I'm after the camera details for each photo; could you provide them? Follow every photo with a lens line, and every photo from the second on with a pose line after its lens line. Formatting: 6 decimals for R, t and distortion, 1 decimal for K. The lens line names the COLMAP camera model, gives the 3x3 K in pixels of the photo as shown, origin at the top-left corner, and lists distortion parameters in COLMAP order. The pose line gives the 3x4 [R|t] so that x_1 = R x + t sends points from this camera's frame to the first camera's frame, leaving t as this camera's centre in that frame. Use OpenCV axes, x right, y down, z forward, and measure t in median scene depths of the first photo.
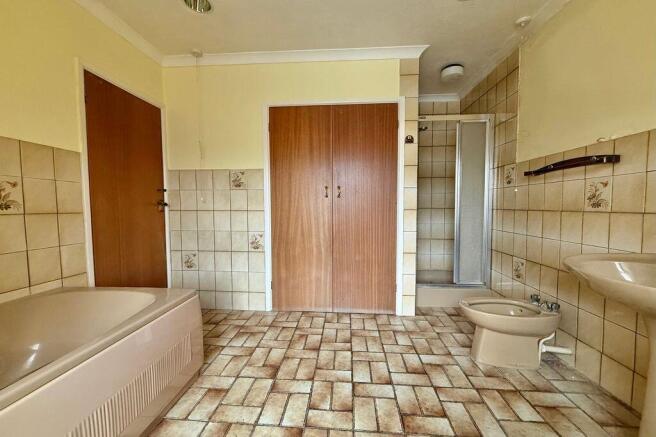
lens RADIAL K [[260.3, 0, 322.7], [0, 260.3, 221.2], [0, 0, 1]] dist [-0.002468, -0.000265]
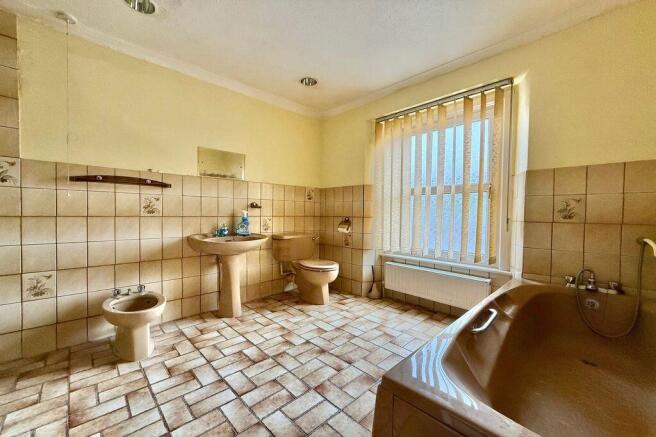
lens RADIAL K [[260.3, 0, 325.6], [0, 260.3, 217.6], [0, 0, 1]] dist [-0.002468, -0.000265]
pose [[-0.741776, -0.017906, 0.670409, -0.758440], [0.028421, 0.997906, 0.058100, -0.089352], [-0.670046, 0.062151, -0.739714, 1.461283]]
